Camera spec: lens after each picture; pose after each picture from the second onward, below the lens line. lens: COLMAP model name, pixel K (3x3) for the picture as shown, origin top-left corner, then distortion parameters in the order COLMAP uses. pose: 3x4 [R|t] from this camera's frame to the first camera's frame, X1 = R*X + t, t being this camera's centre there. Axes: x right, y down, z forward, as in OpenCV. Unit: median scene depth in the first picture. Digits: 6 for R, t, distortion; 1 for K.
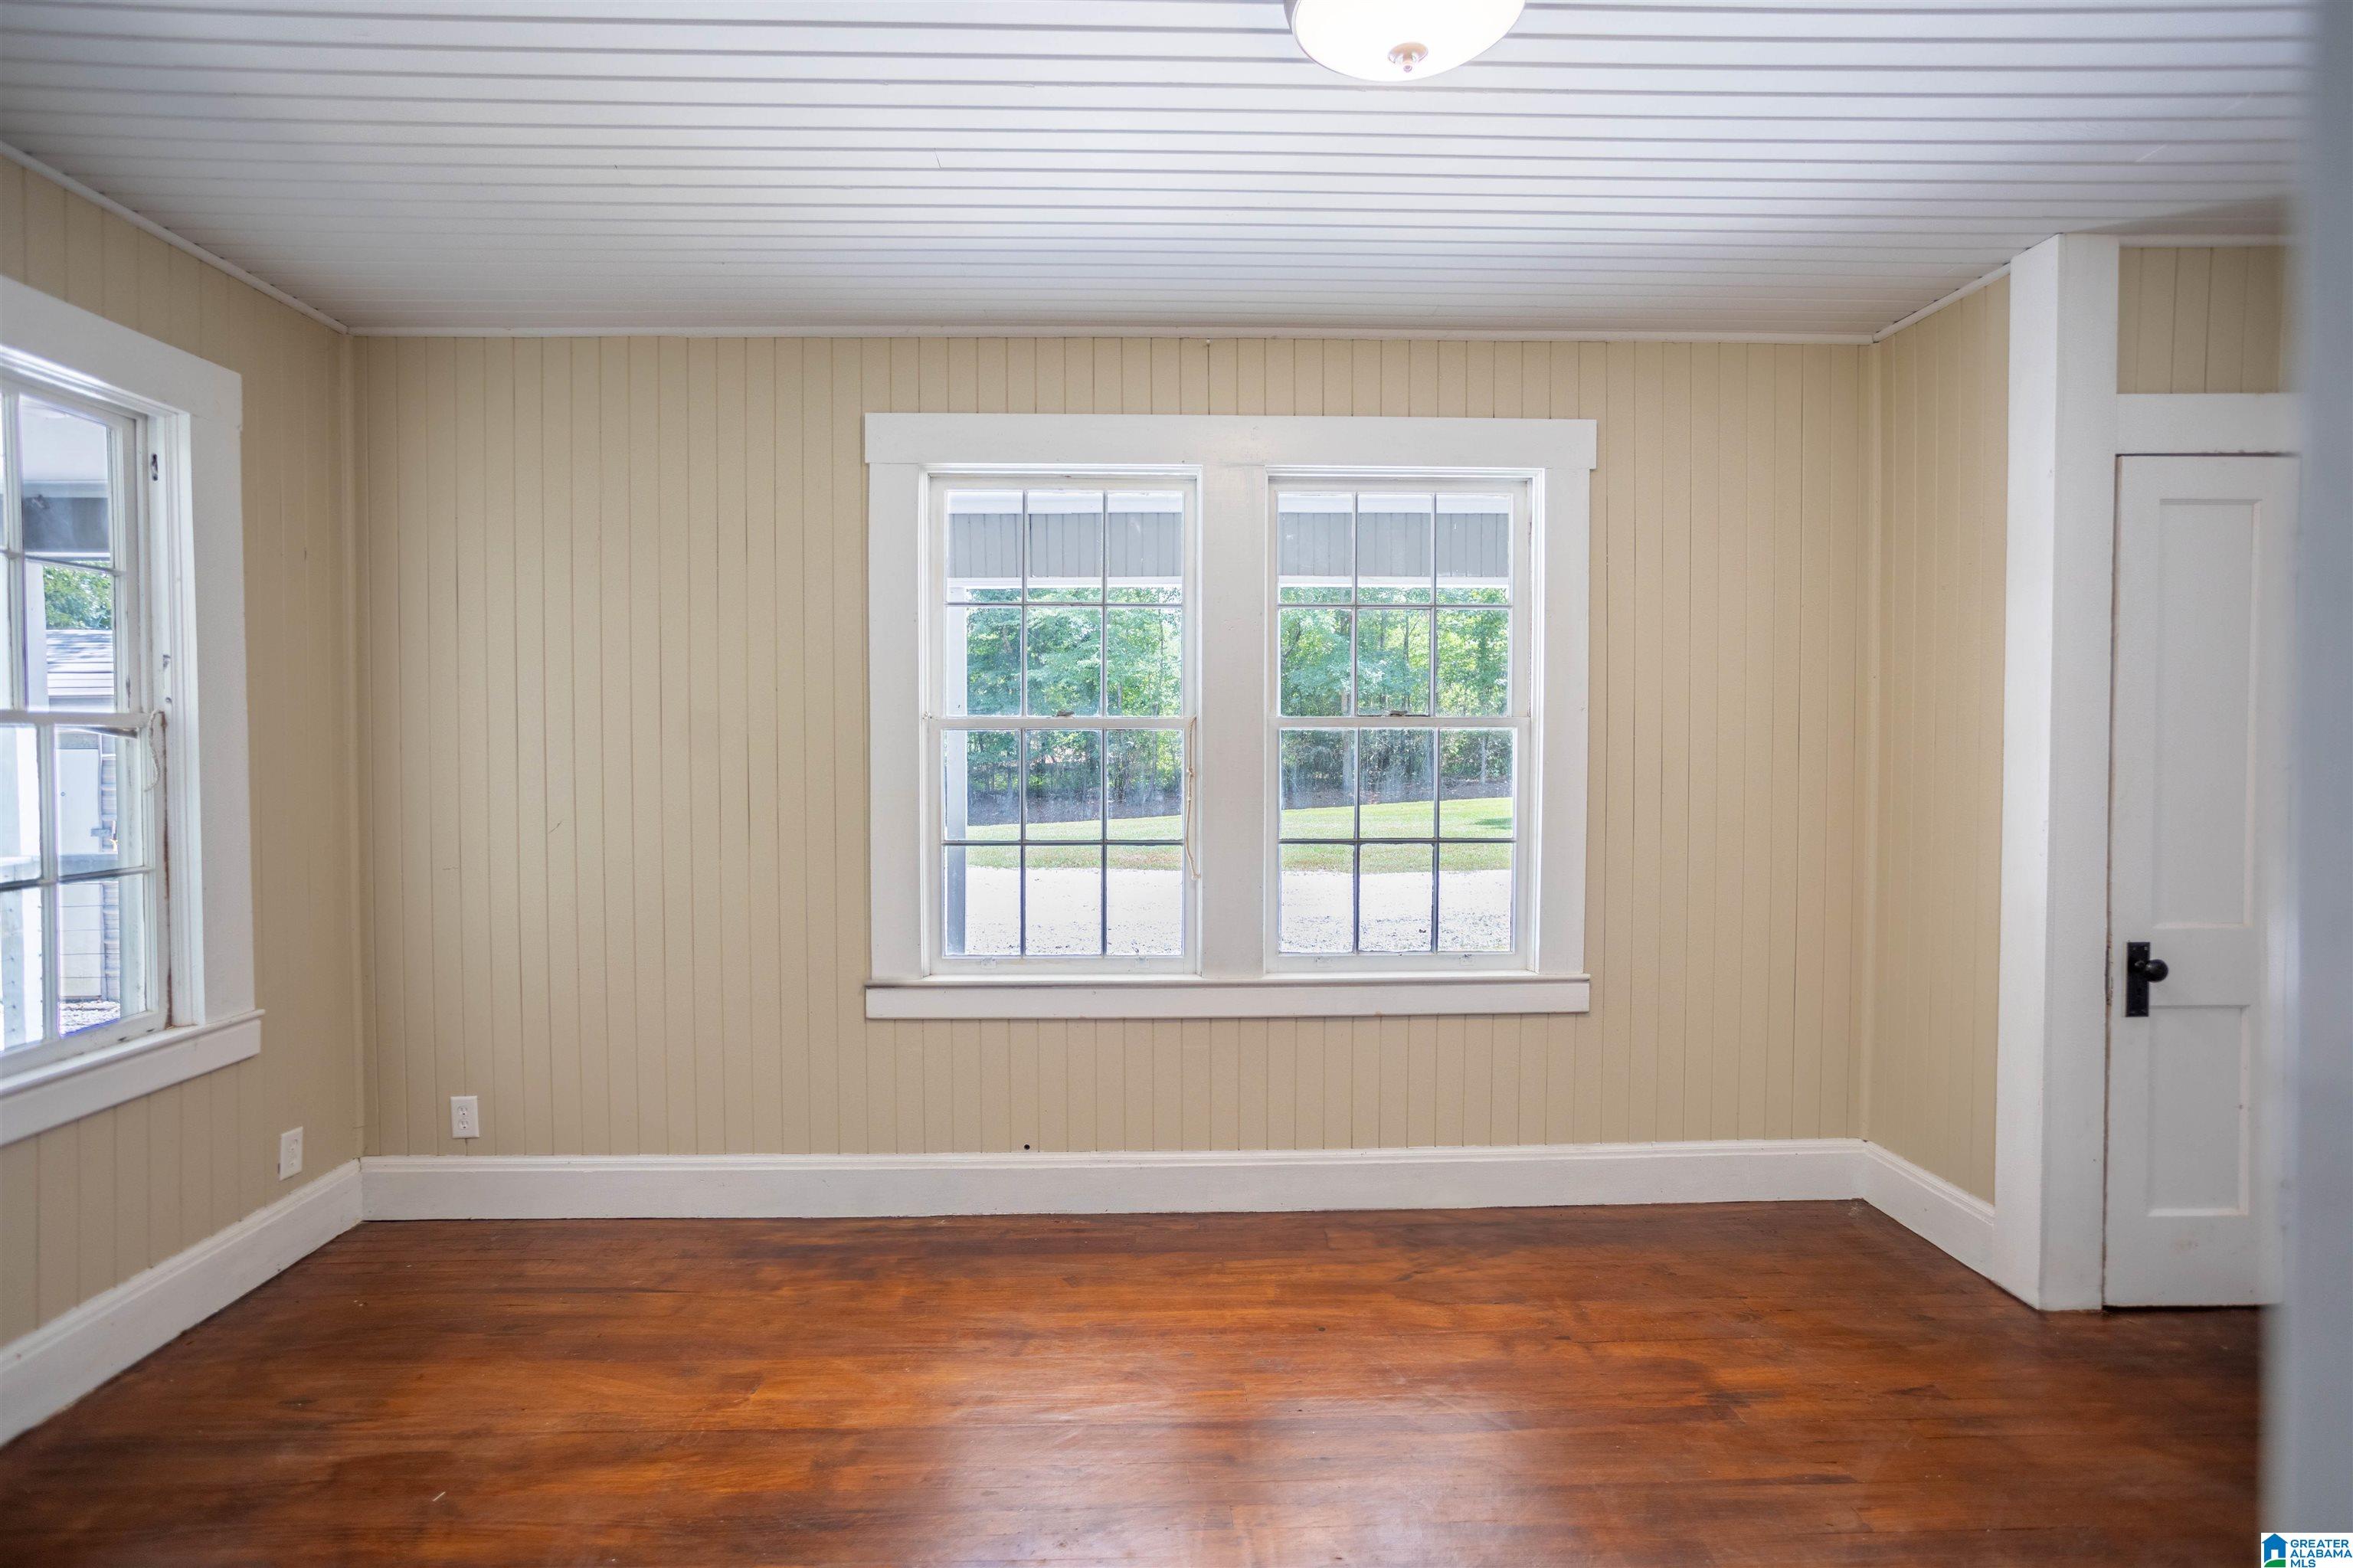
lens RADIAL K [[1133.0, 0, 1177.0], [0, 1133.0, 753.9], [0, 0, 1]] dist [-0.055259, 0.039463]
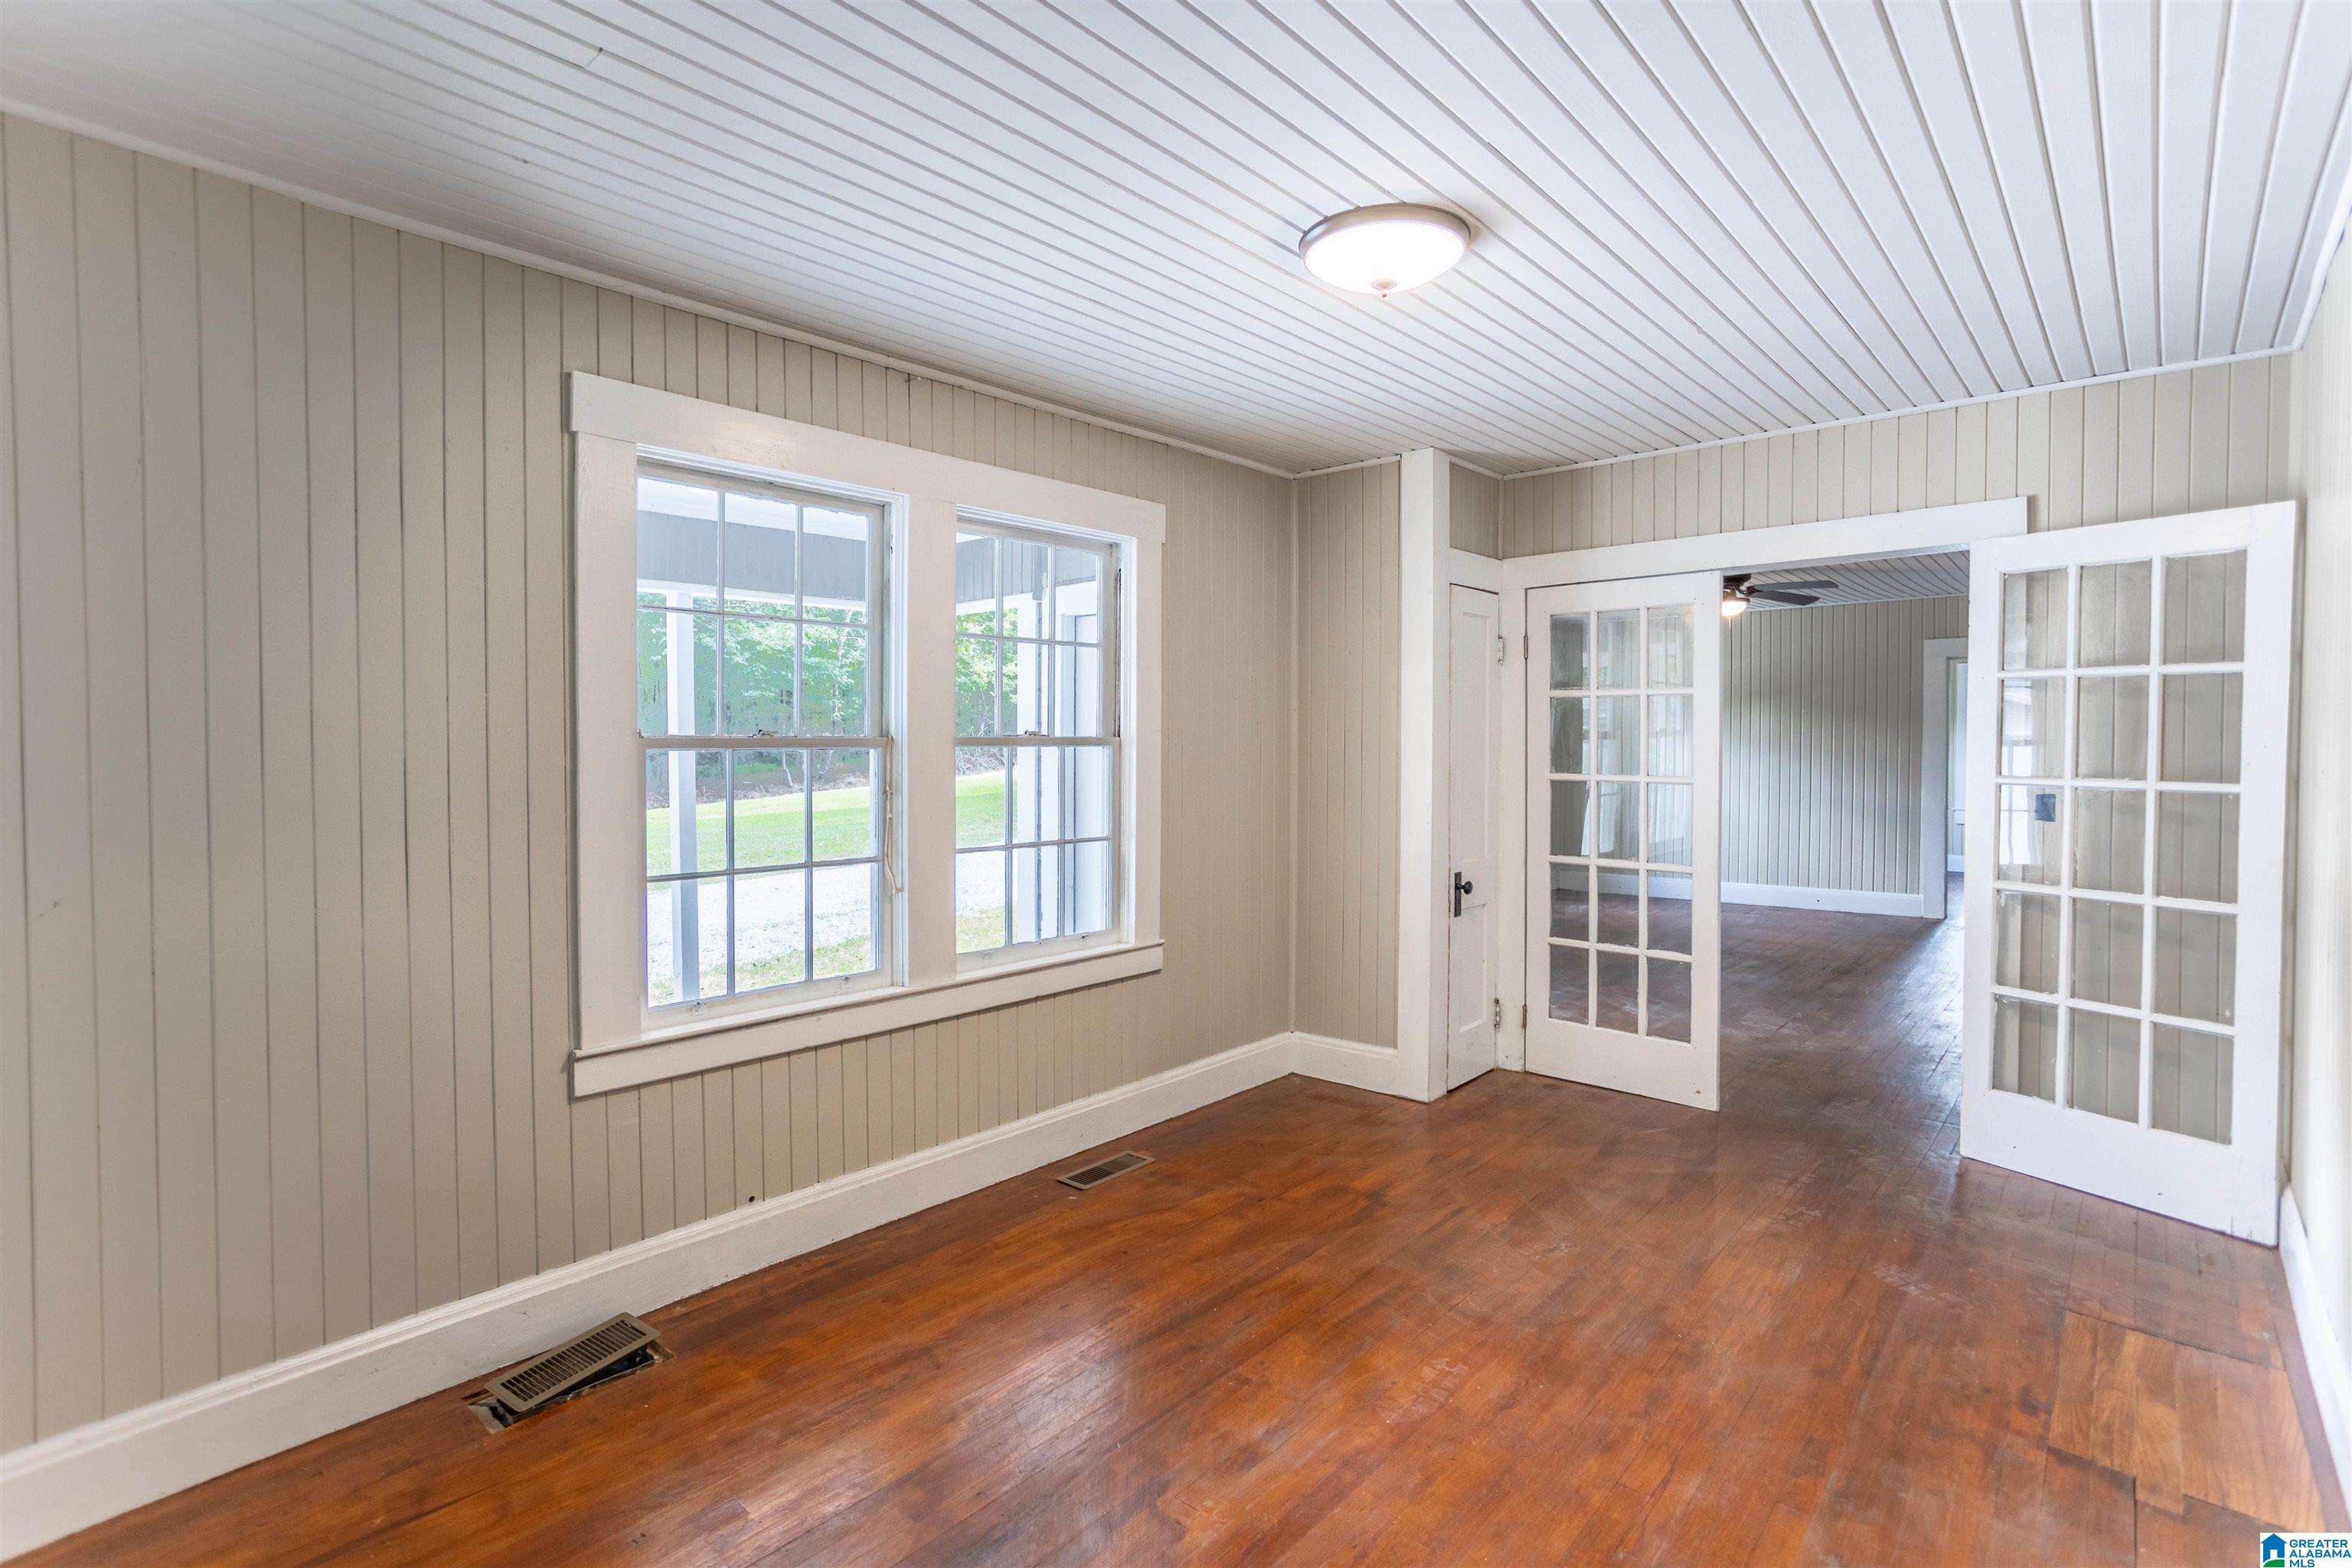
lens RADIAL K [[1132.5, 0, 1176.5], [0, 1132.5, 753.9], [0, 0, 1]] dist [-0.055259, 0.039463]
pose [[0.685669, -0.007896, 0.727871, -0.593309], [0.014630, 0.999889, -0.002935, -0.010231], [-0.727766, 0.012661, 0.685708, 0.115034]]
